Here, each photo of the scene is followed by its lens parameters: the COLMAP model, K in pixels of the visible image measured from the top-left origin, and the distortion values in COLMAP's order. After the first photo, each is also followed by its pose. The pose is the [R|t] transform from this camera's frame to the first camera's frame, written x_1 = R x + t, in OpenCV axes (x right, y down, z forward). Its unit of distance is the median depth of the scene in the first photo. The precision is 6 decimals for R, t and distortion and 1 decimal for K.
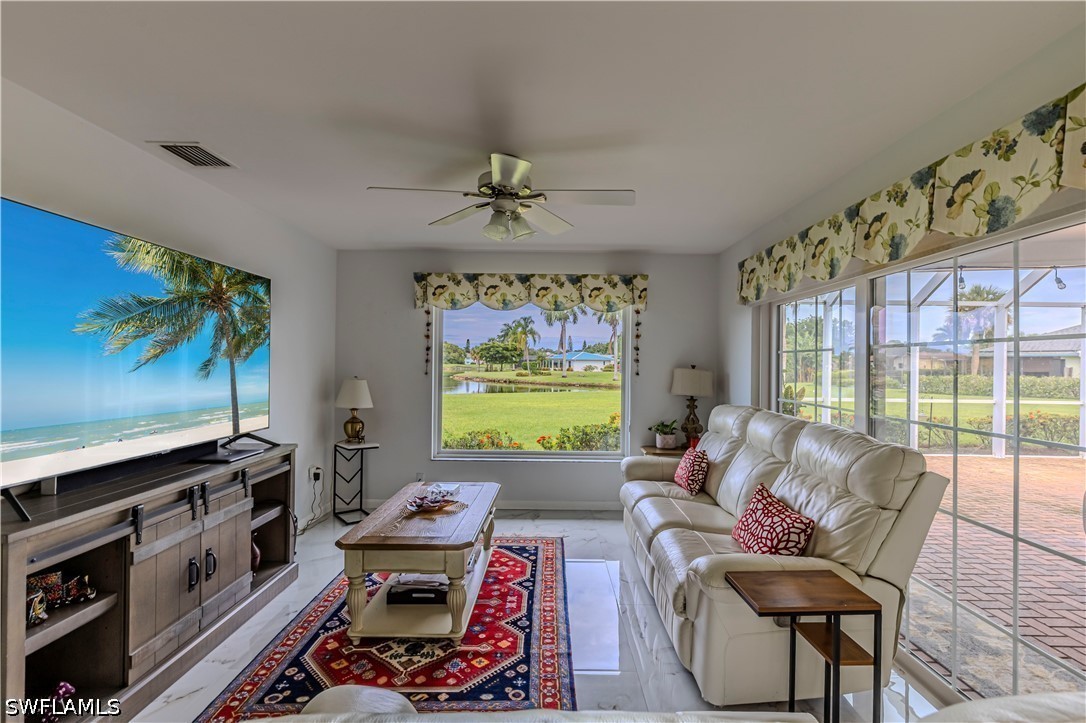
lens RADIAL K [[485.6, 0, 549.2], [0, 485.6, 363.8], [0, 0, 1]] dist [0.012510, -0.004308]
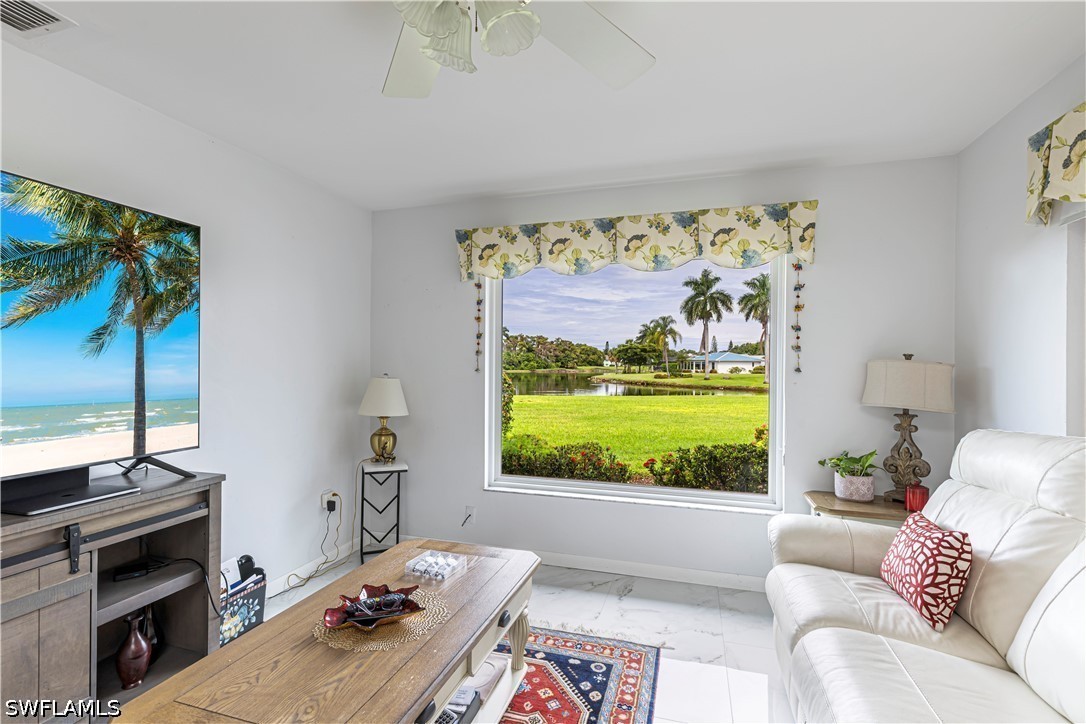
lens RADIAL K [[485.6, 0, 551.0], [0, 485.6, 364.8], [0, 0, 1]] dist [0.012510, -0.004308]
pose [[0.959909, -0.005187, -0.280263, 0.059649], [0.004391, 0.999984, -0.003469, 0.015667], [0.280277, 0.002099, 0.959917, 0.351429]]
